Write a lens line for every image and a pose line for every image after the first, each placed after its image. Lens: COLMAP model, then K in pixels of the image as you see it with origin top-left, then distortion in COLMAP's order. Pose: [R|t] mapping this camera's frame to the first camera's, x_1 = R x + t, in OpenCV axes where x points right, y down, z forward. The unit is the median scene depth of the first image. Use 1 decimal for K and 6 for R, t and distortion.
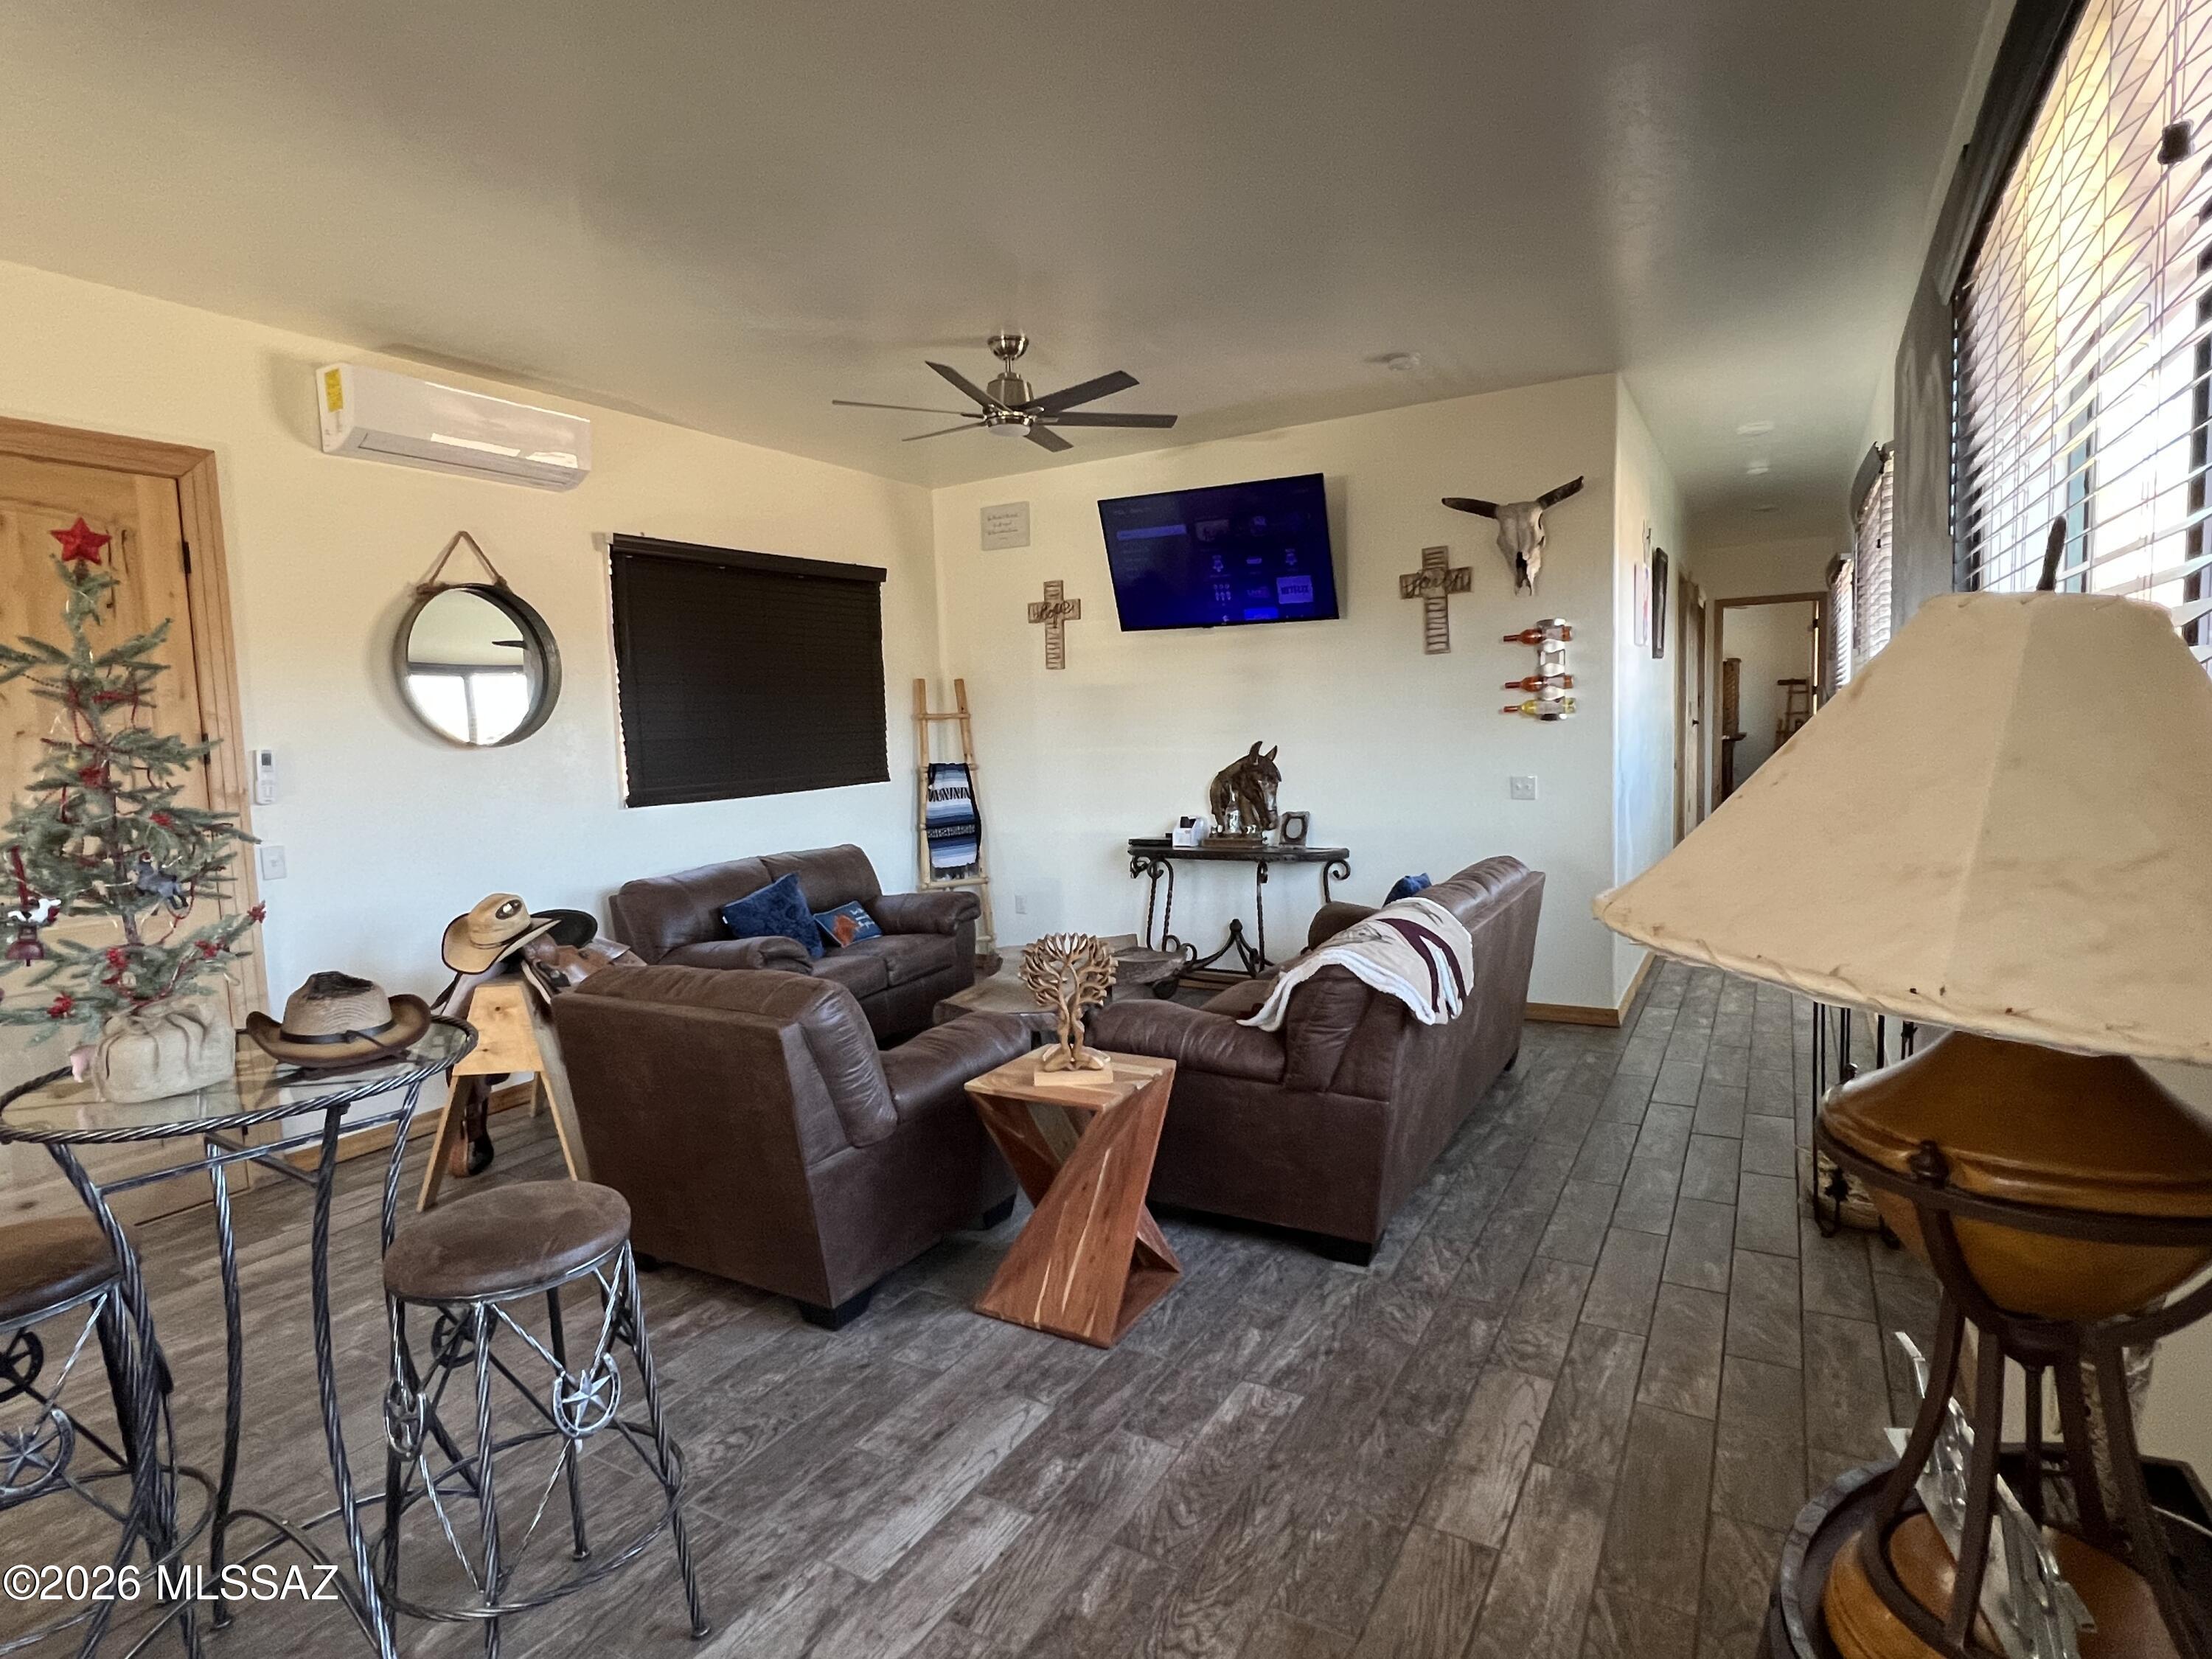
lens RADIAL K [[1159.4, 0, 1102.0], [0, 1159.4, 825.5], [0, 0, 1]] dist [-0.002235, -0.000116]
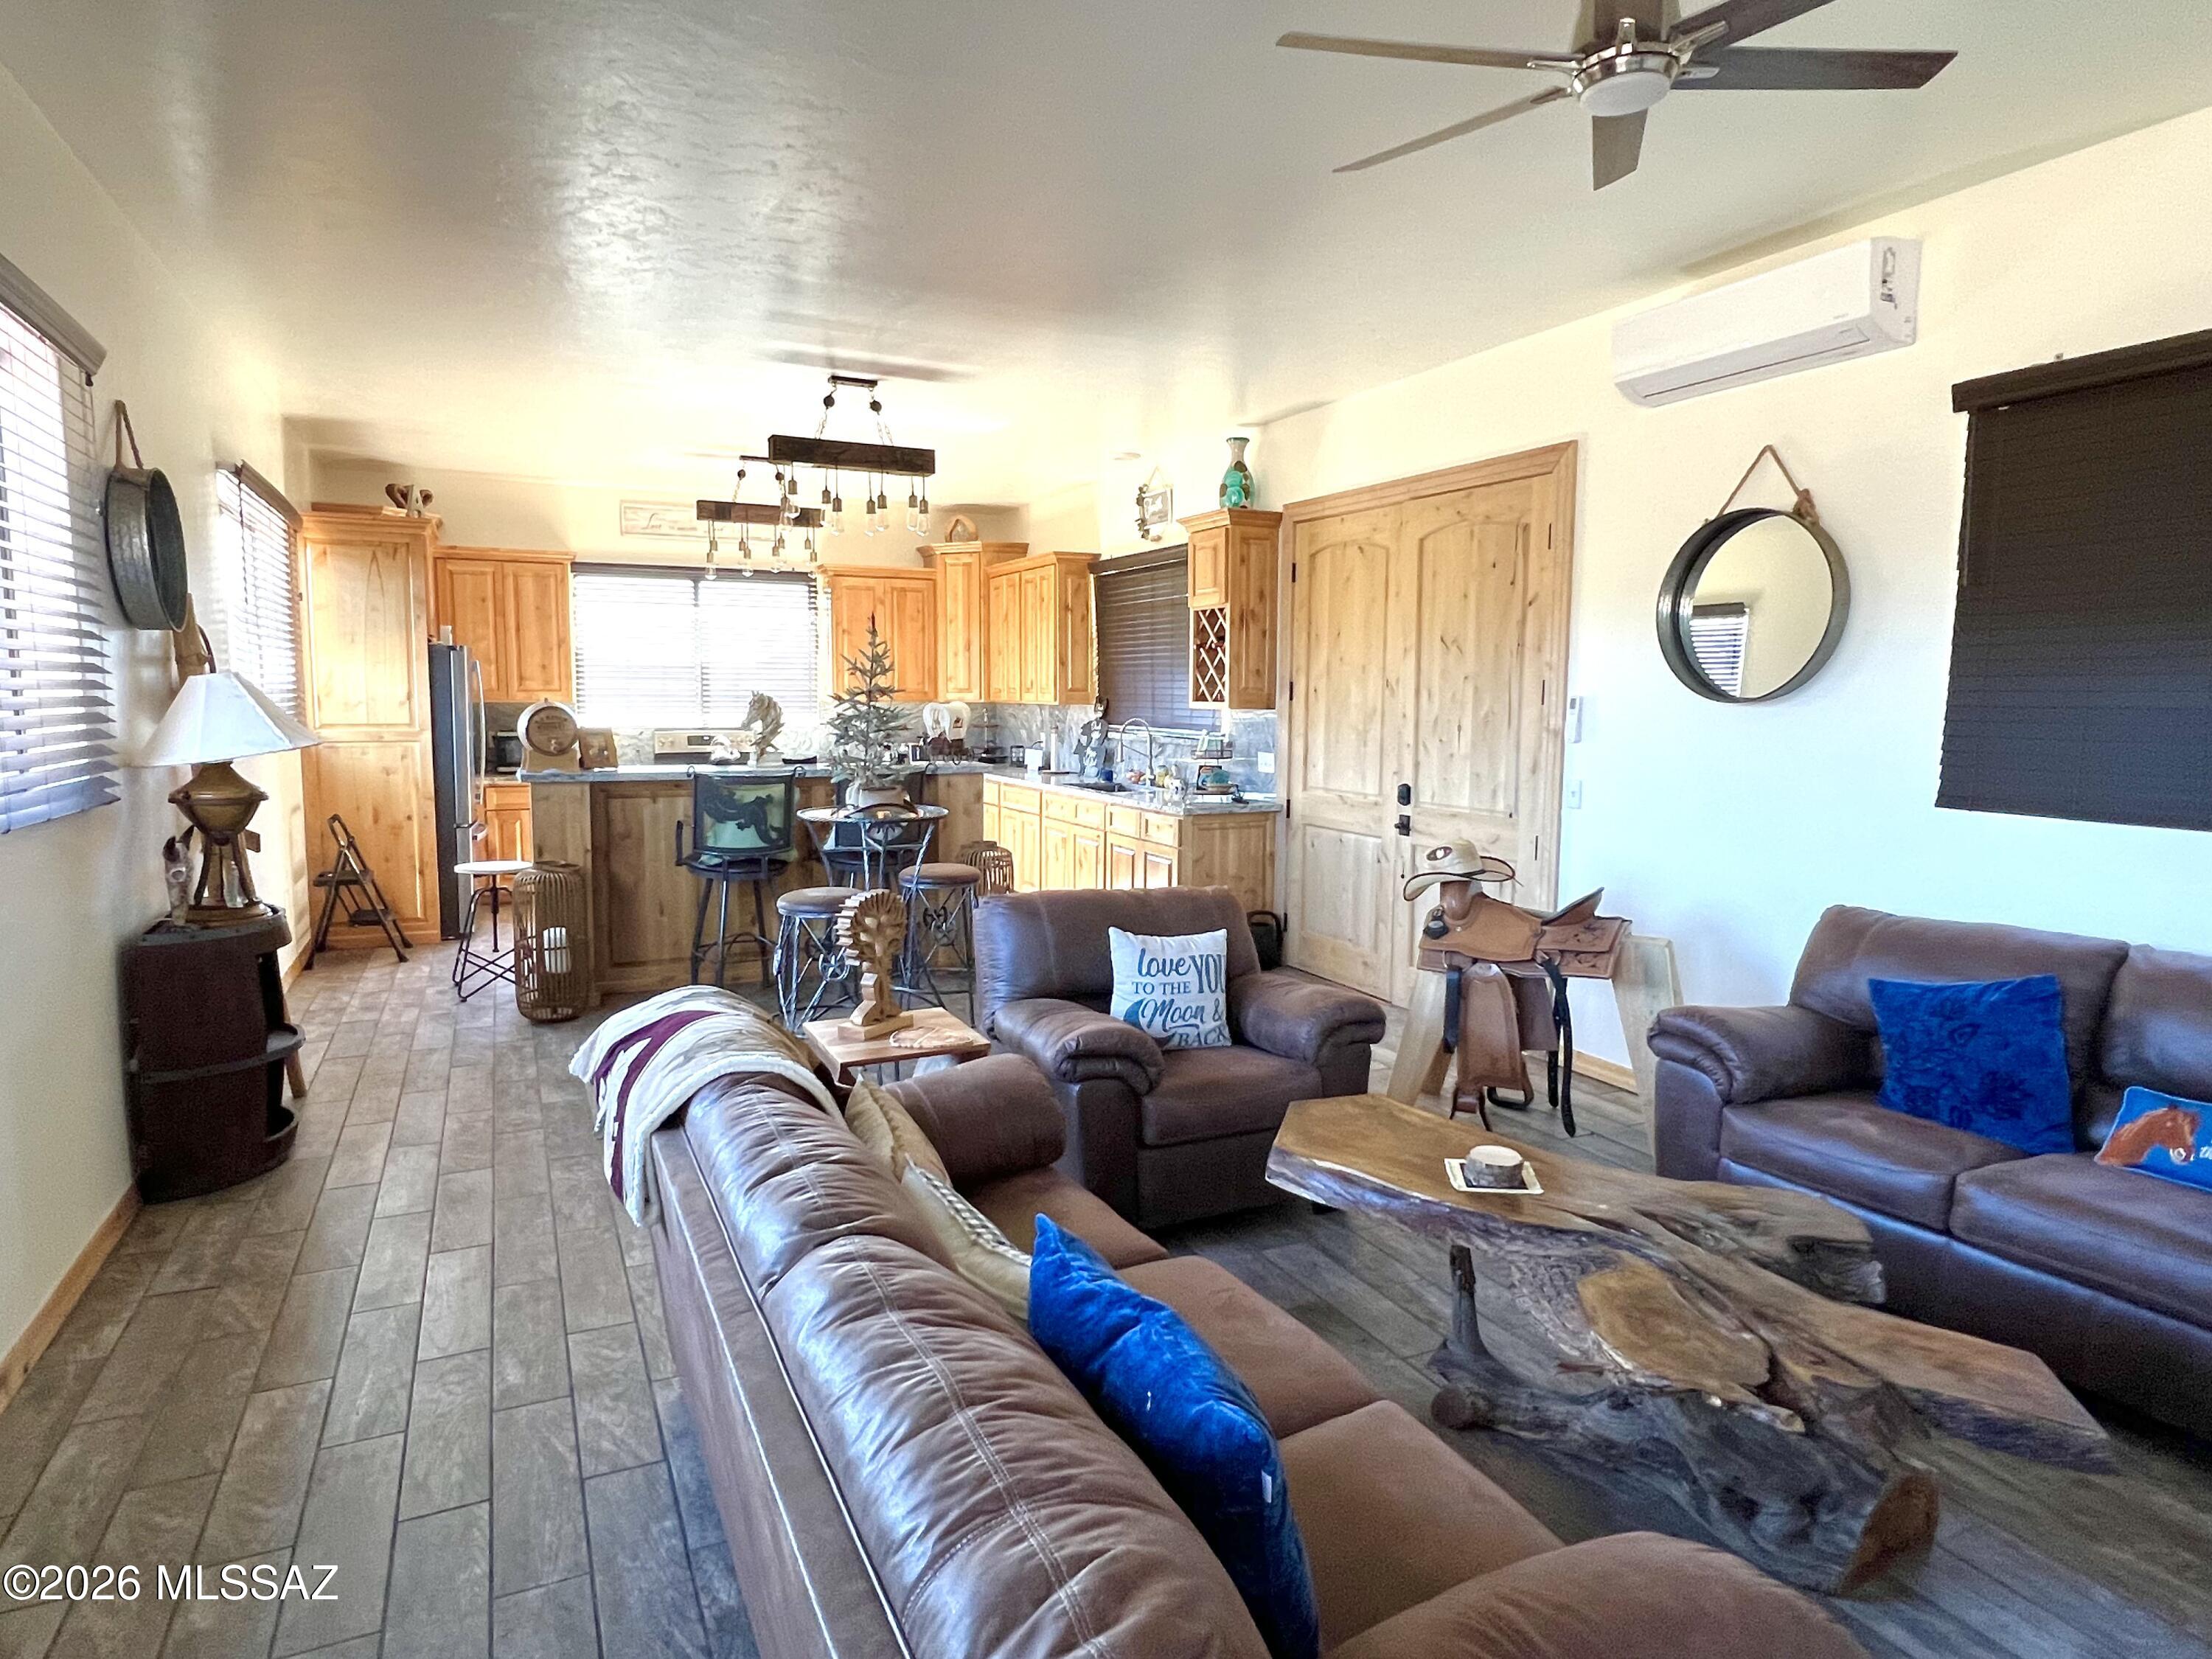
lens RADIAL K [[1267.0, 0, 1093.1], [0, 1267.0, 823.6], [0, 0, 1]] dist [-0.002089, 0.000042]
pose [[-0.568317, 0.119558, -0.814077, 0.622158], [-0.057089, 0.981273, 0.183967, -0.153111], [0.820827, 0.151026, -0.550849, 1.398418]]
